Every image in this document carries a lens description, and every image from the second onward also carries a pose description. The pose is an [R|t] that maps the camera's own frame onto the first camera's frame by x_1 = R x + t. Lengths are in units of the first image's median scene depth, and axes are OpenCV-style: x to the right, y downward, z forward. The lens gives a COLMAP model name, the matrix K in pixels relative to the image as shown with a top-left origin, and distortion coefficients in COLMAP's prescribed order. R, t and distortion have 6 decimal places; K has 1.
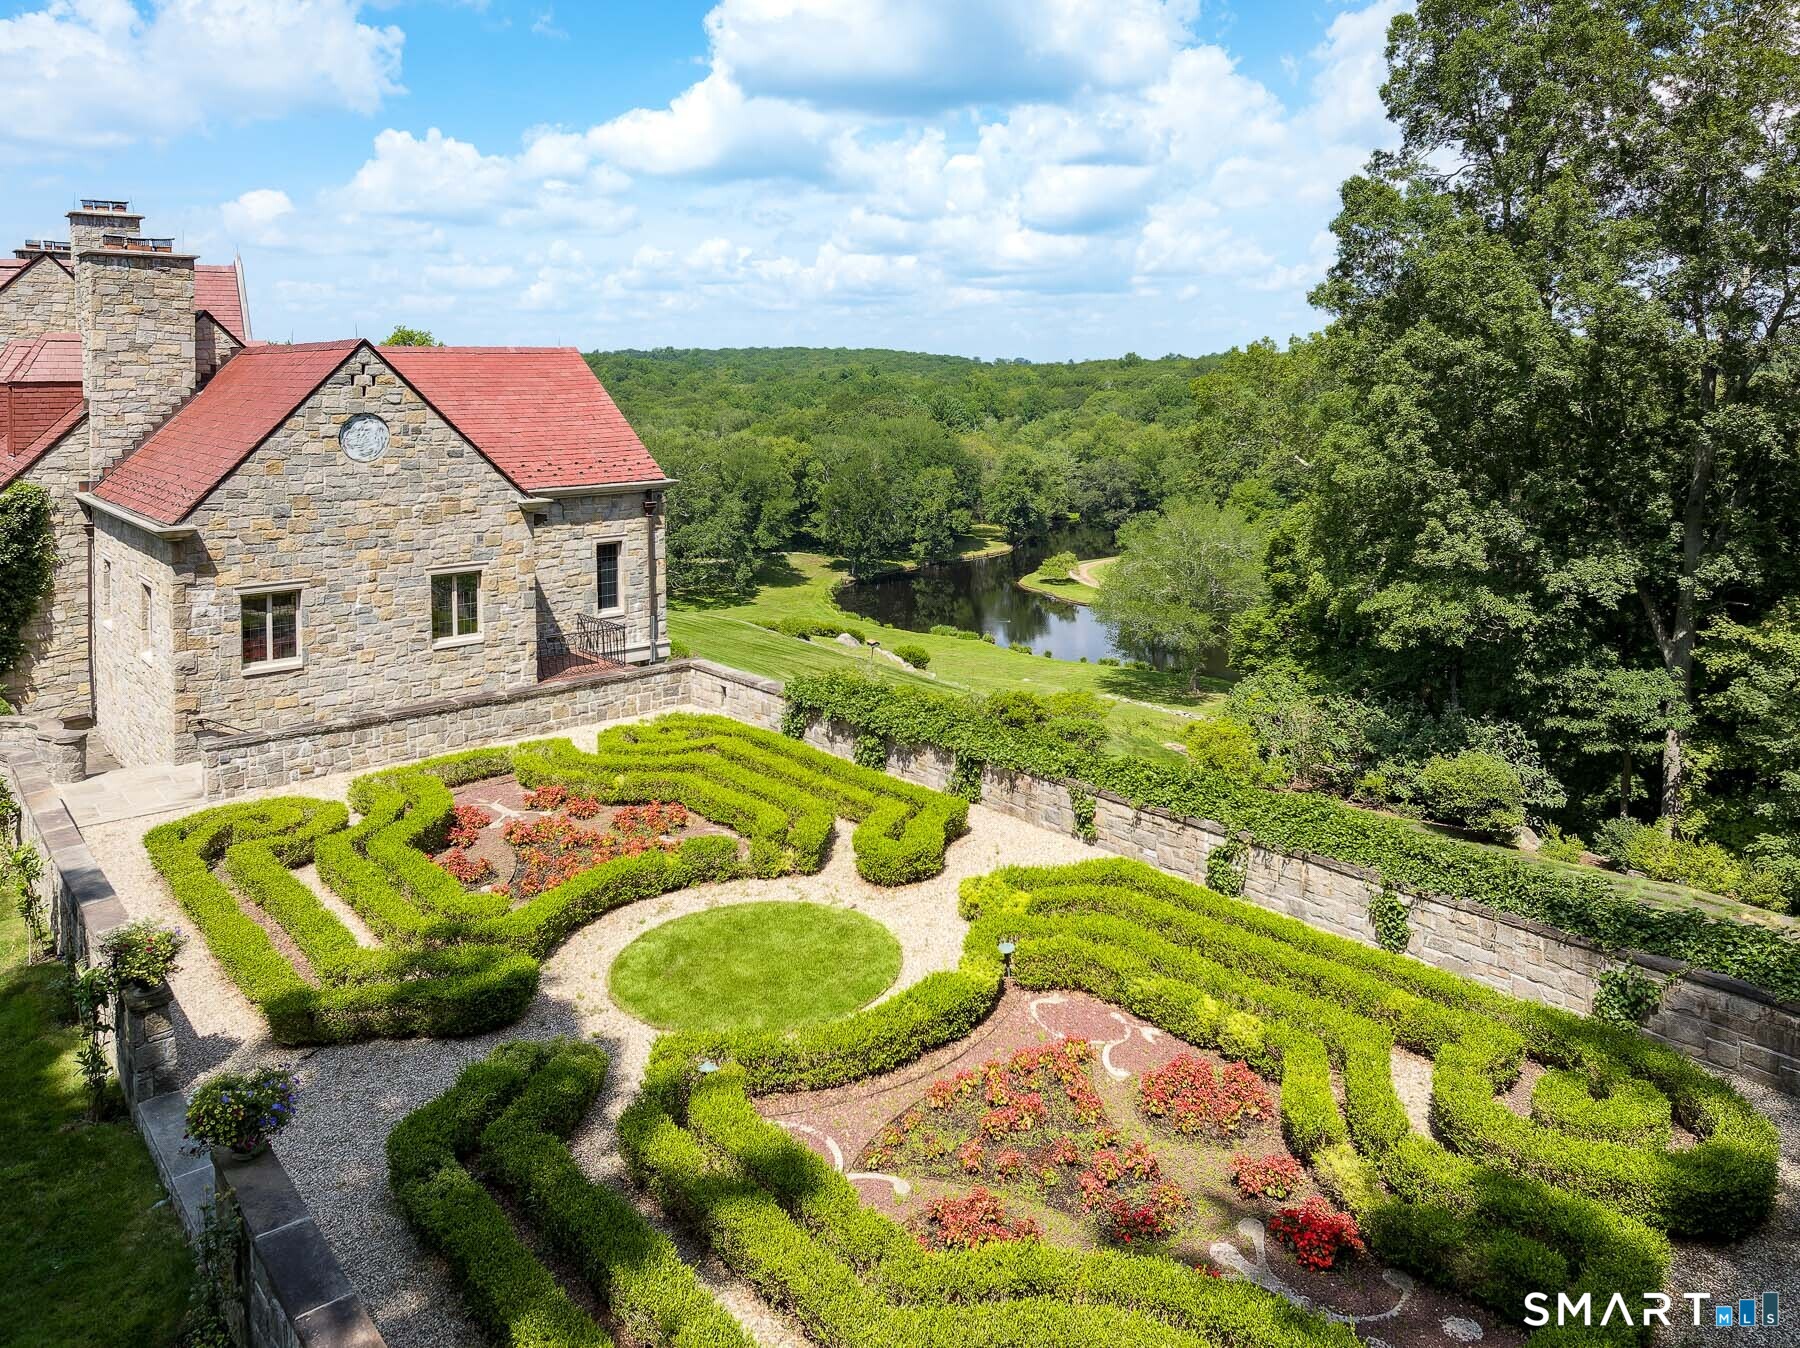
lens RADIAL K [[1258.1, 0, 906.7], [0, 1258.1, 670.9], [0, 0, 1]] dist [0.007224, 0.003395]
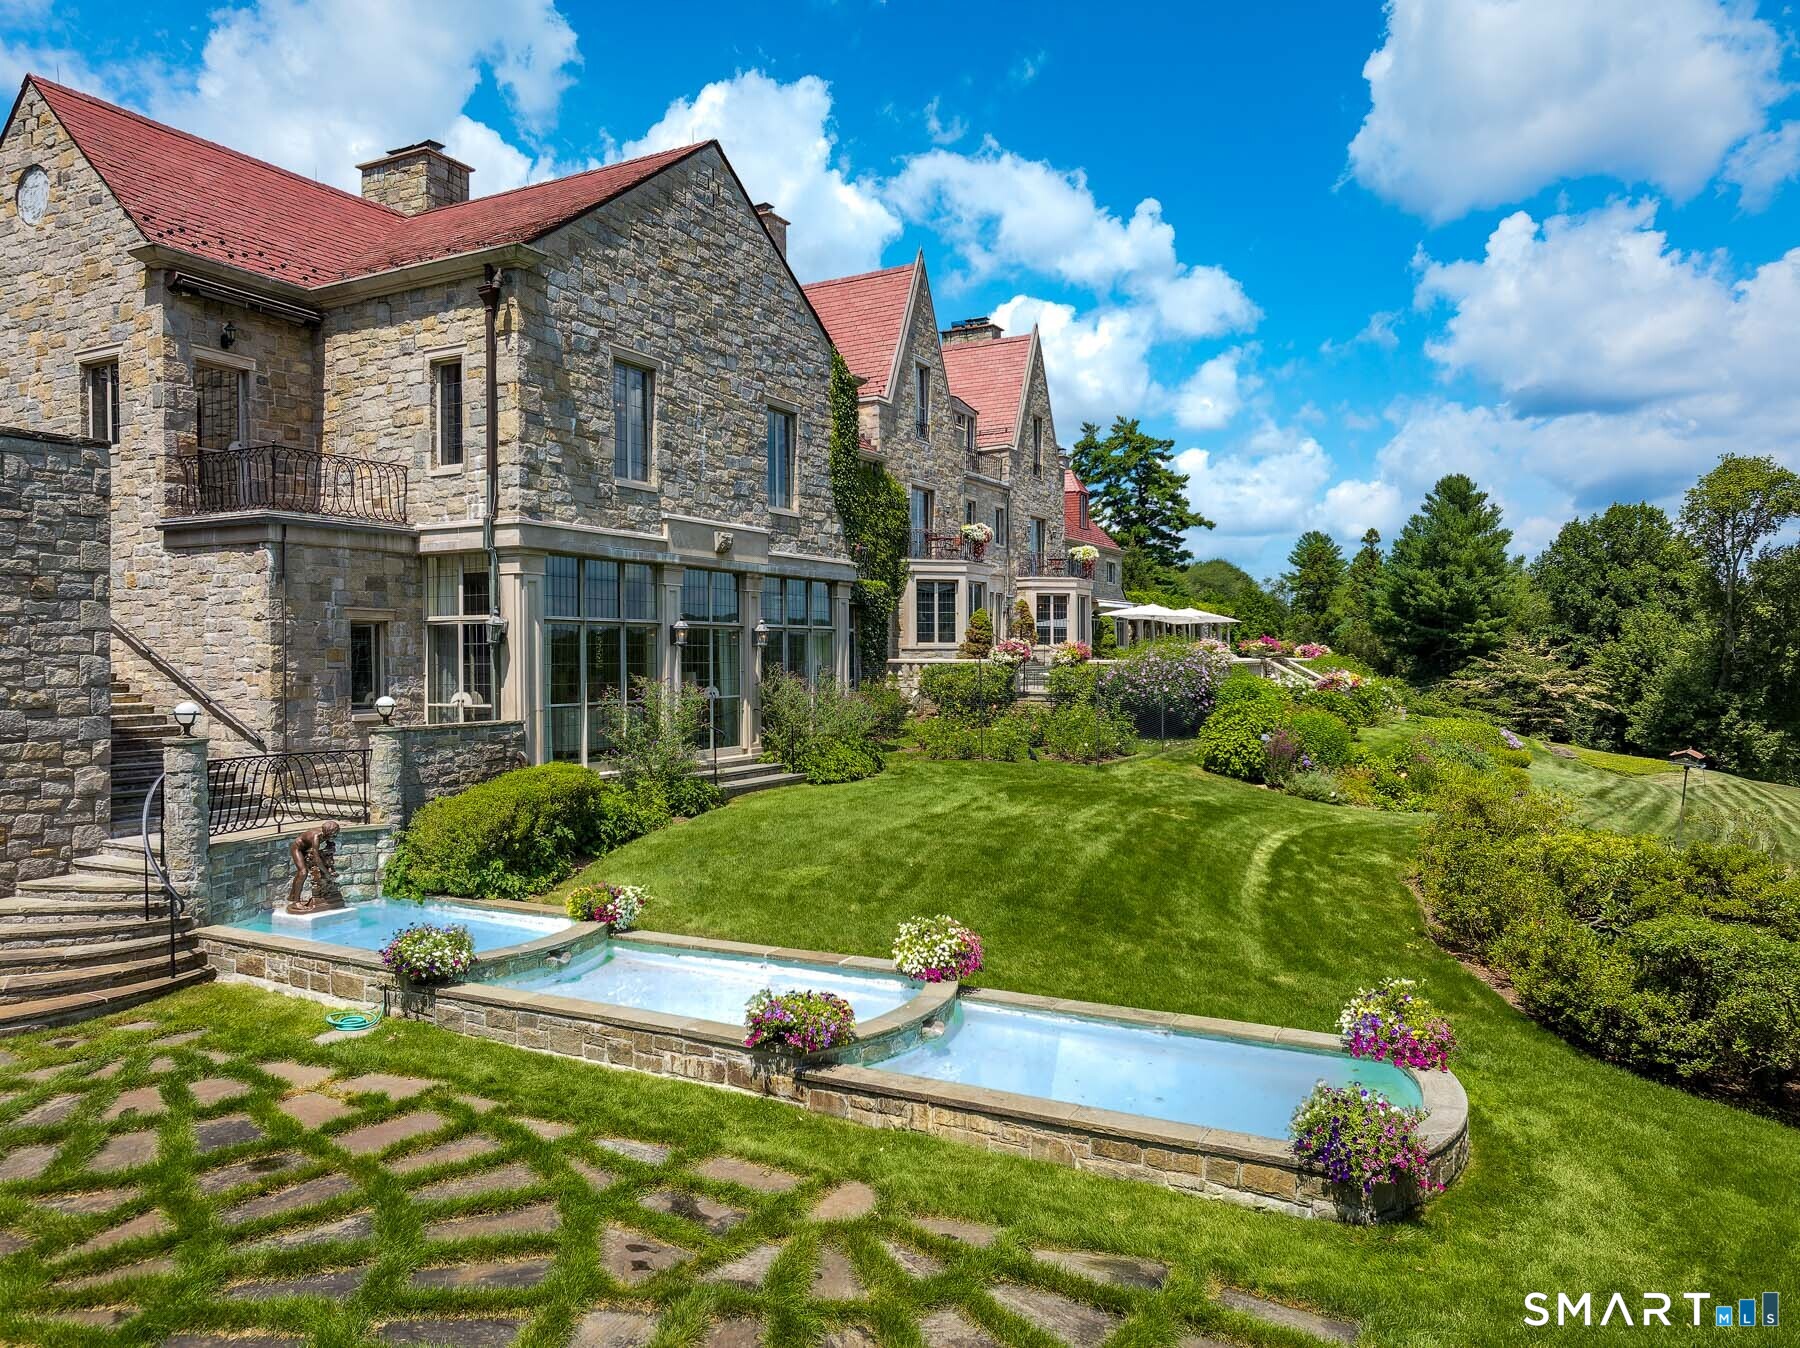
lens RADIAL K [[1258.1, 0, 917.6], [0, 1258.1, 684.4], [0, 0, 1]] dist [0.007224, 0.003395]
pose [[0.382509, 0.025711, -0.923594, 0.451743], [-0.197978, 0.978676, -0.054749, 0.048284], [0.902492, 0.203794, 0.379442, 1.004402]]
